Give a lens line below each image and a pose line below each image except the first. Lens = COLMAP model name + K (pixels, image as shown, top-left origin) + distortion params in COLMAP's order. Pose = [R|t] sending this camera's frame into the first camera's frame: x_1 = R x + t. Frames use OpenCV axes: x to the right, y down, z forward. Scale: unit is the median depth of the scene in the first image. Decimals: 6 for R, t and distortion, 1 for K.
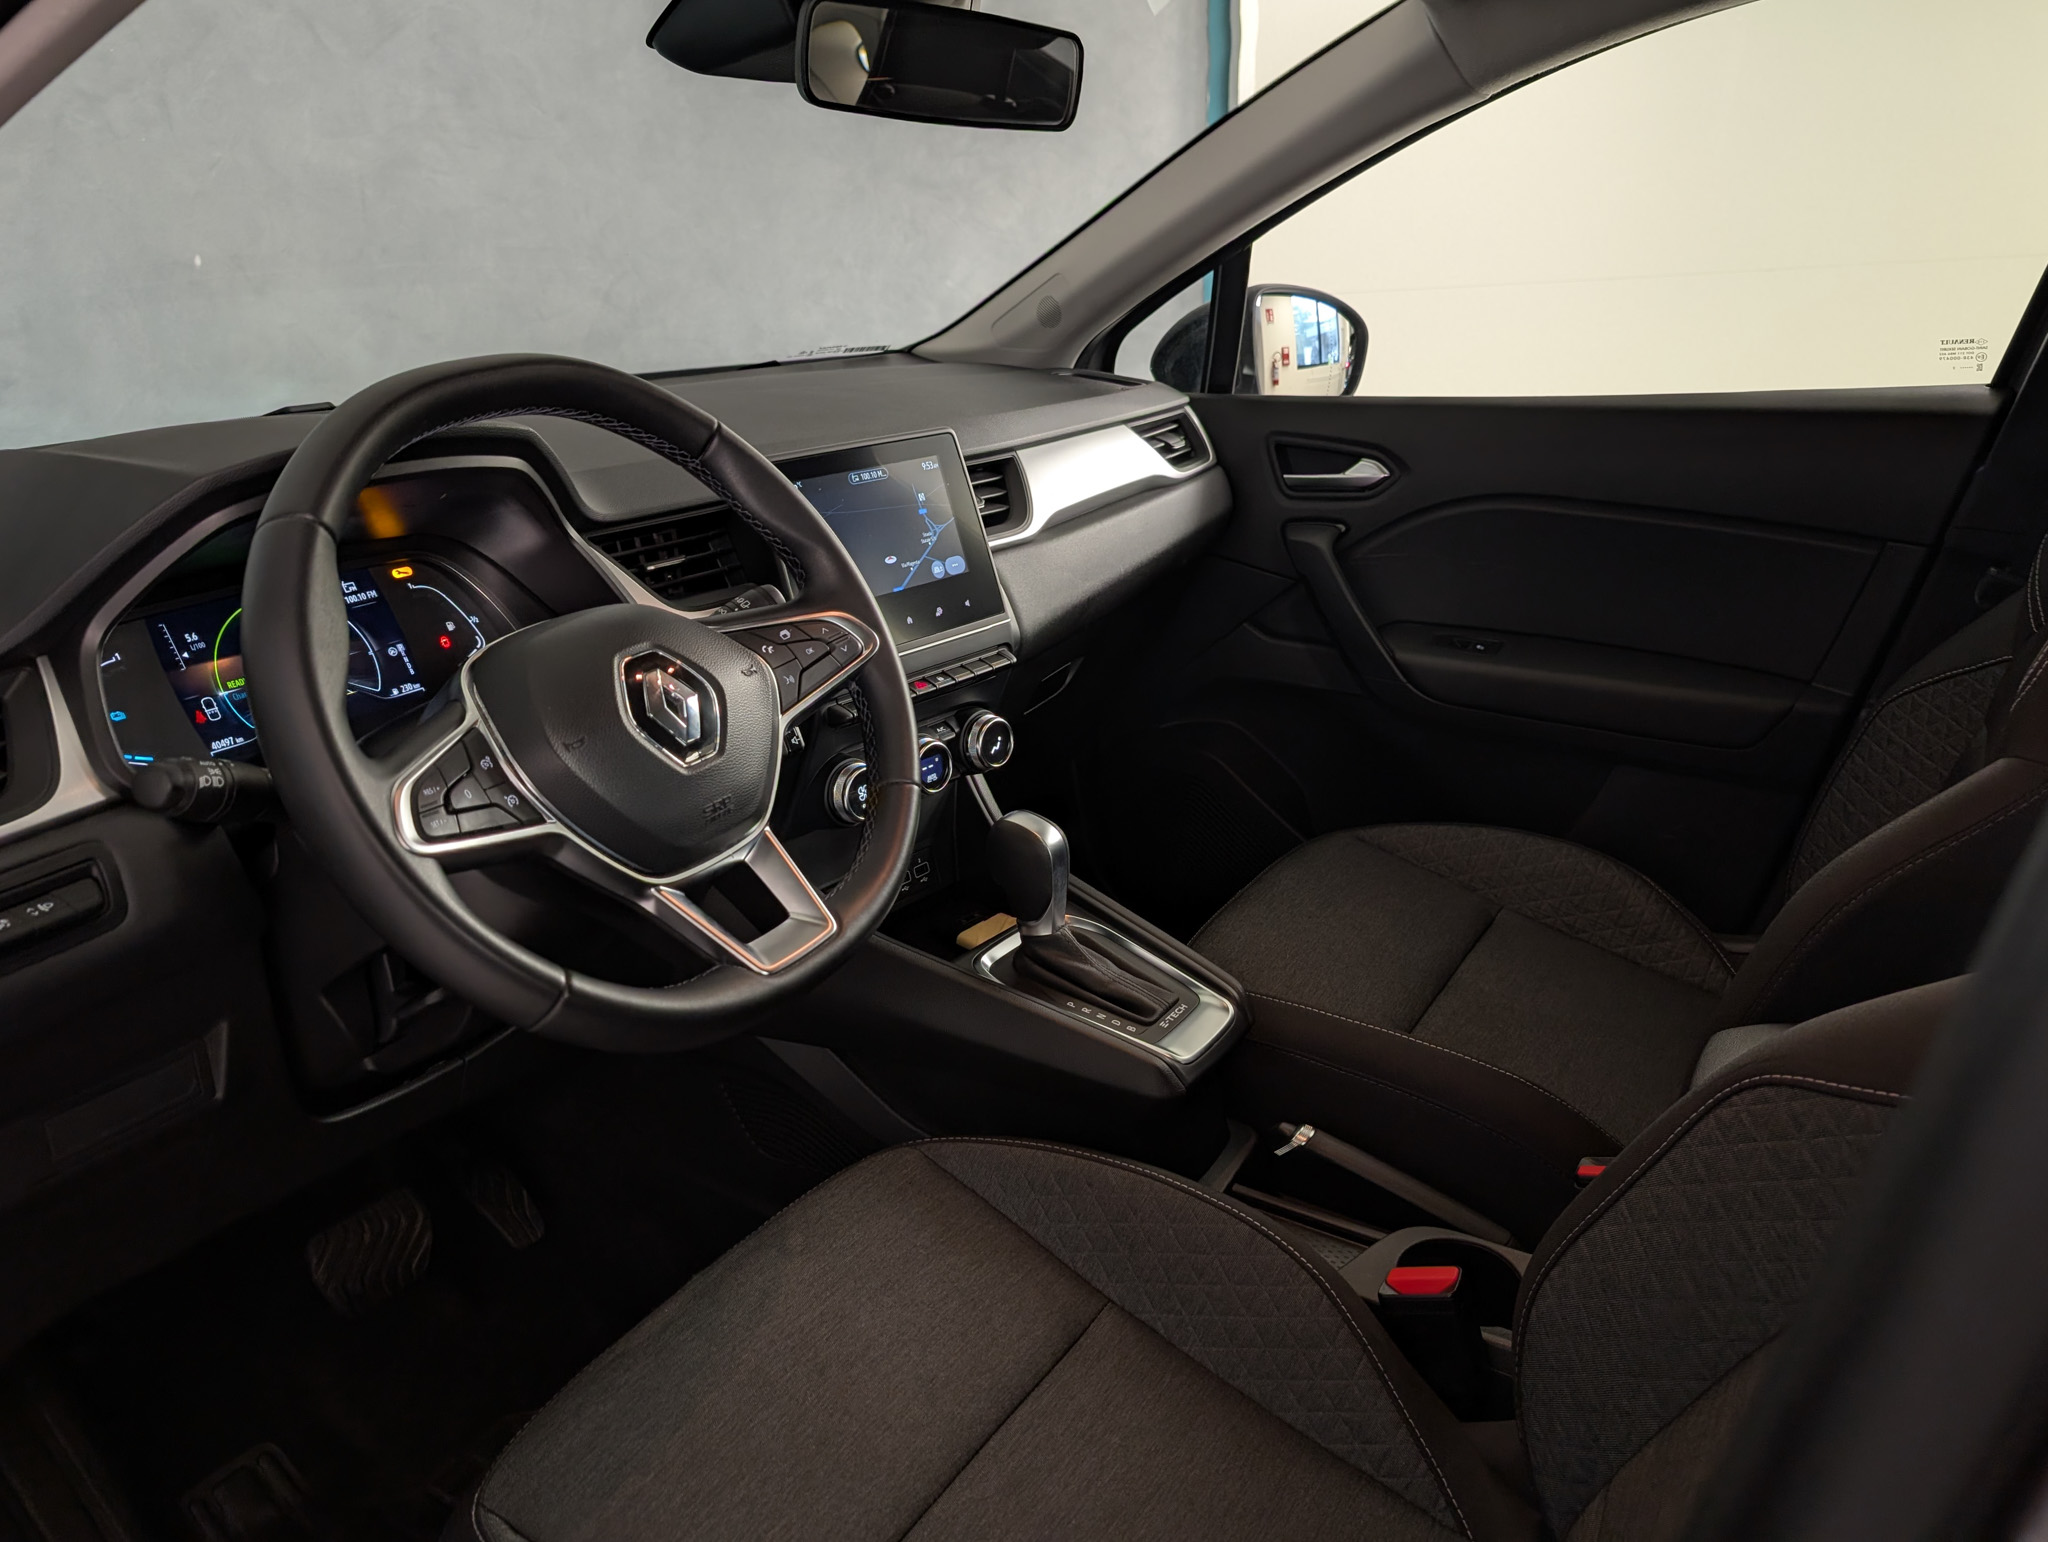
lens RADIAL K [[1518.6, 0, 1058.7], [0, 1518.6, 766.3], [0, 0, 1]] dist [-0.009970, -0.004002]
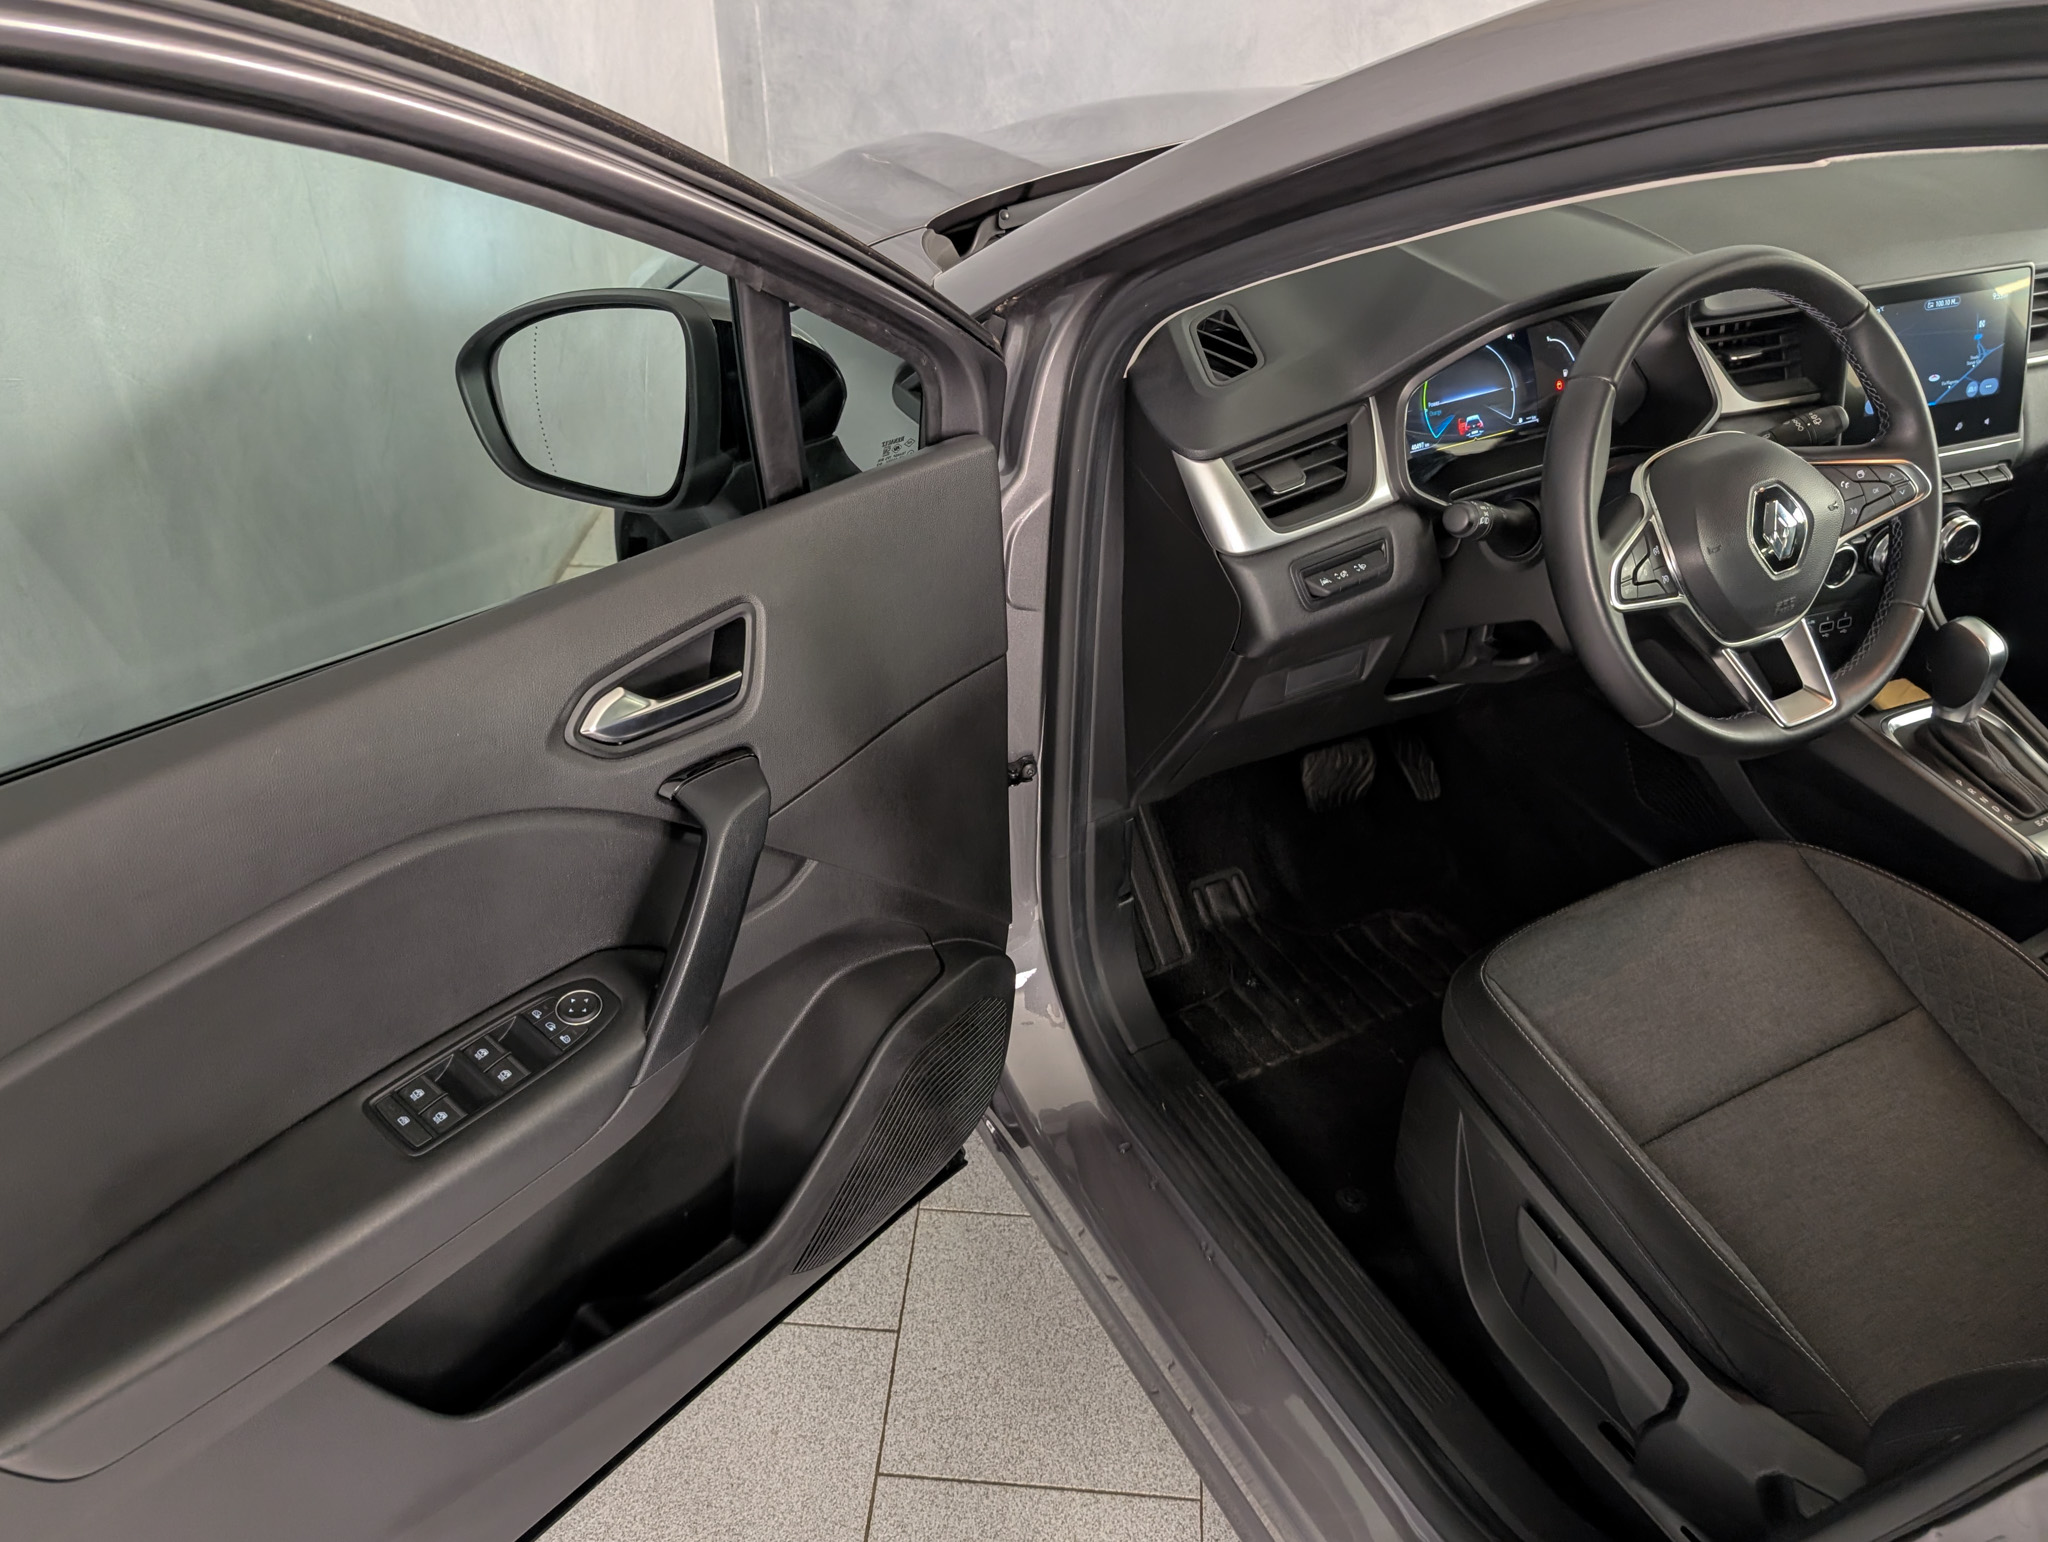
lens RADIAL K [[1587.8, 0, 990.9], [0, 1587.8, 761.7], [0, 0, 1]] dist [0.007465, 0.007969]
pose [[0.861485, 0.322769, -0.392000, -0.178747], [-0.195176, 0.923158, 0.331189, -0.143440], [0.468776, -0.208805, 0.858283, -0.514282]]
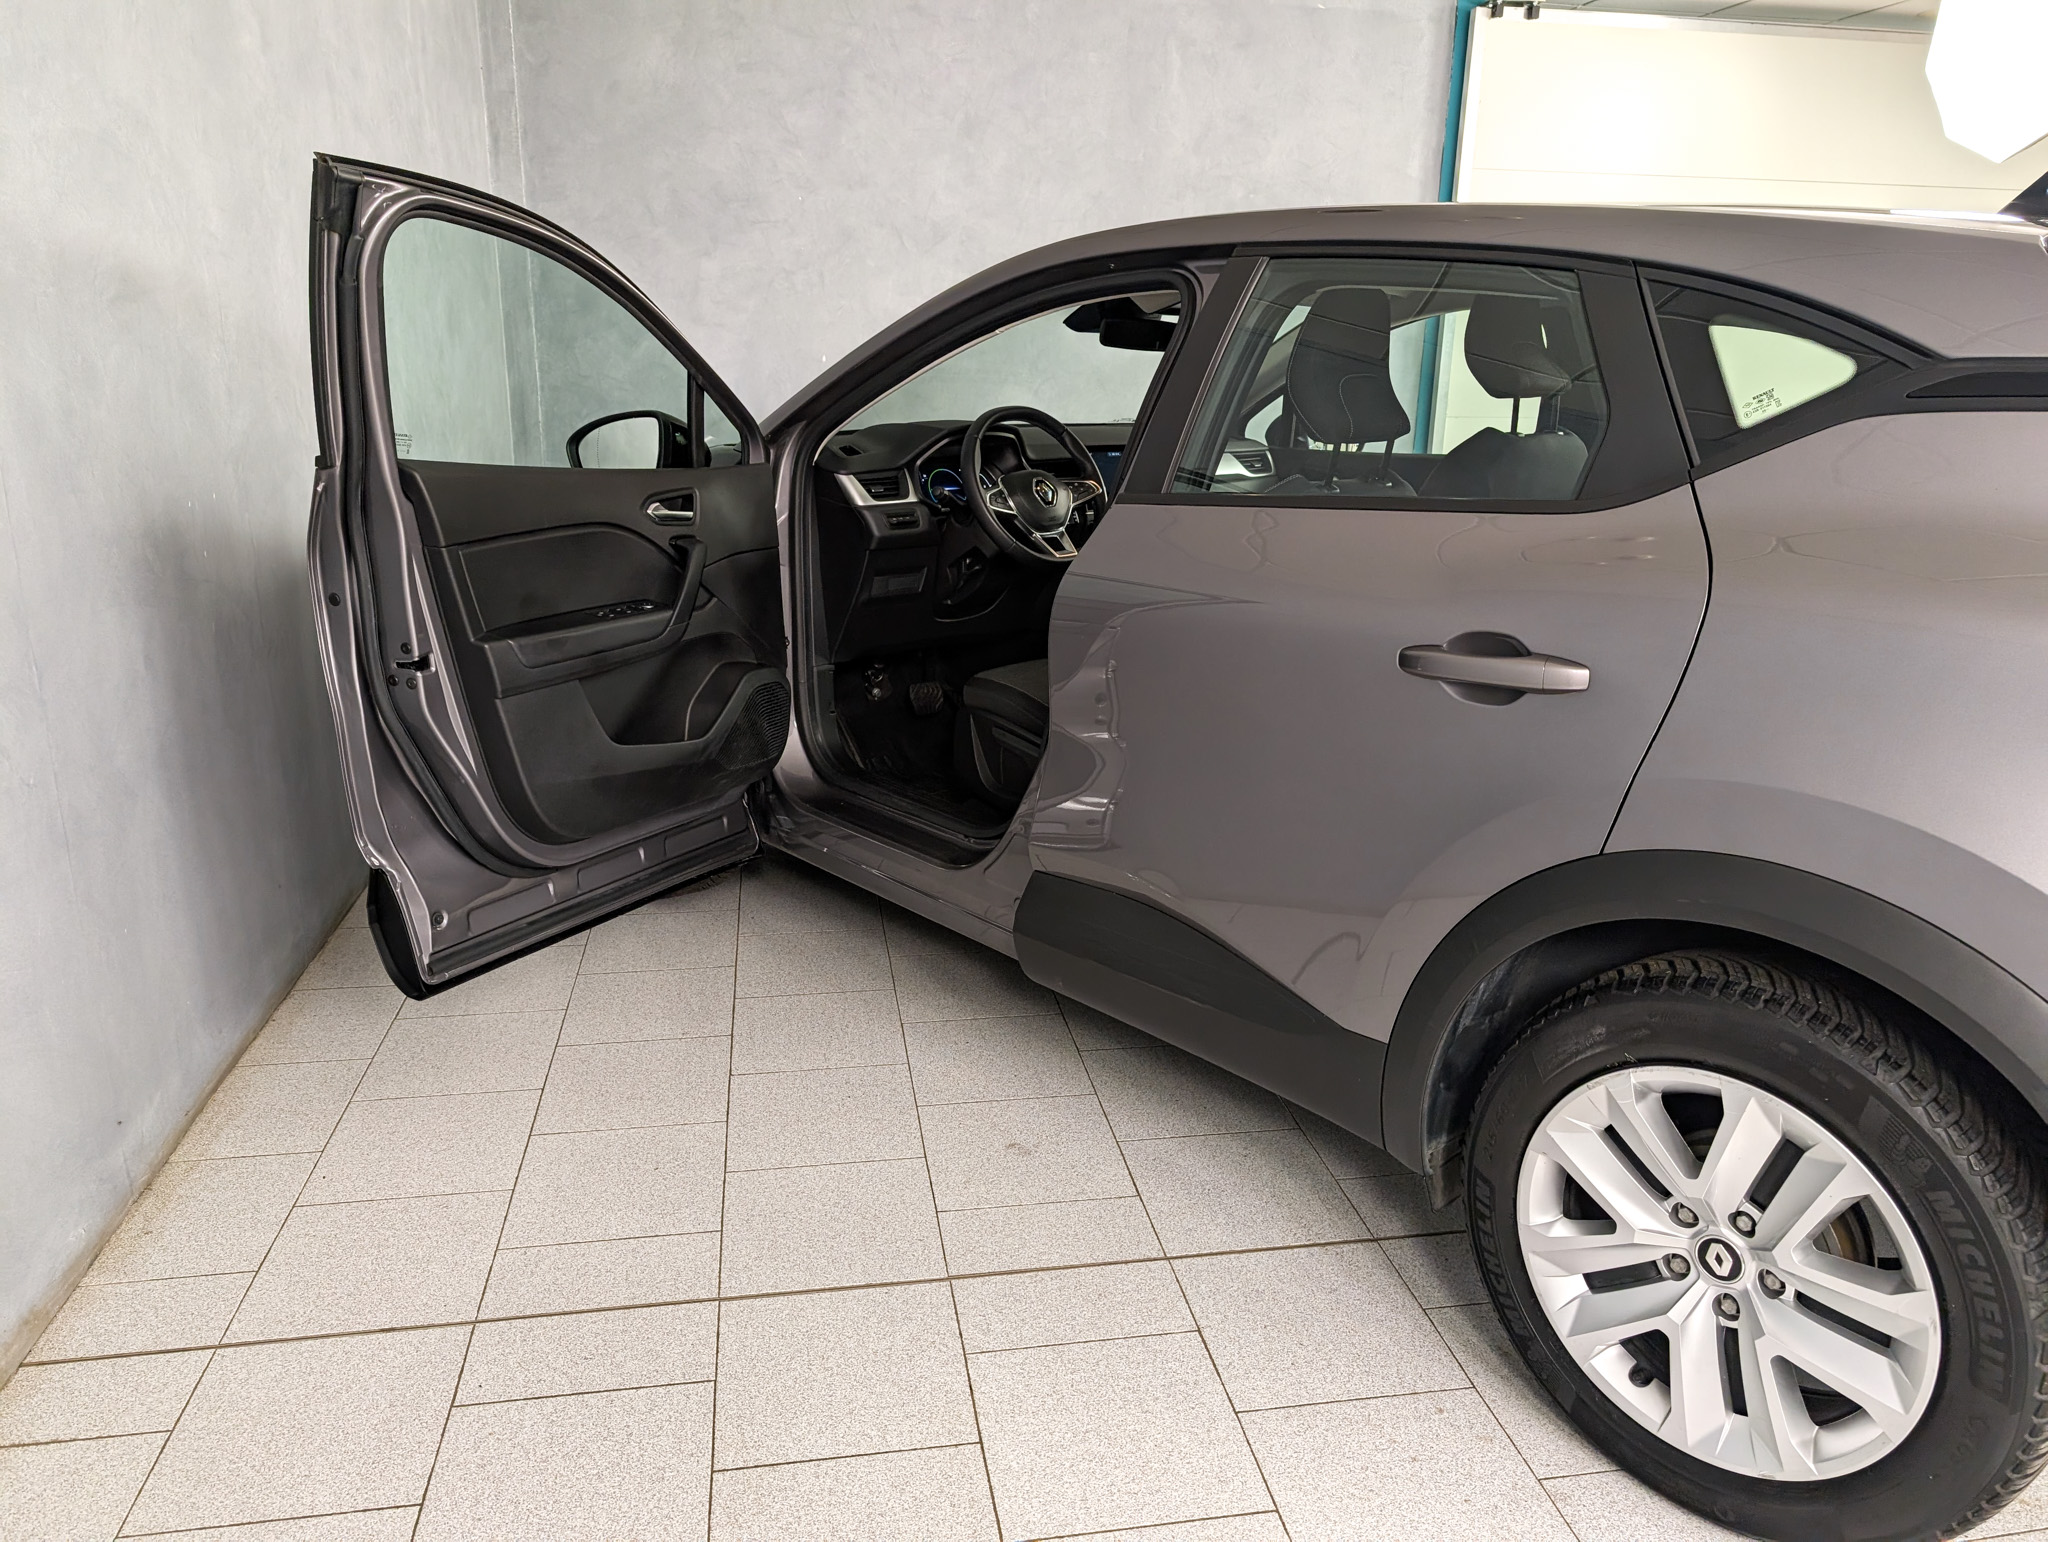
lens RADIAL K [[1694.5, 0, 1061.2], [0, 1694.5, 849.8], [0, 0, 1]] dist [-0.008213, -0.003706]
pose [[0.961106, 0.123836, -0.246862, 0.799521], [-0.134487, 0.990556, -0.026692, 0.794492], [0.241225, 0.058853, 0.968683, -2.597398]]
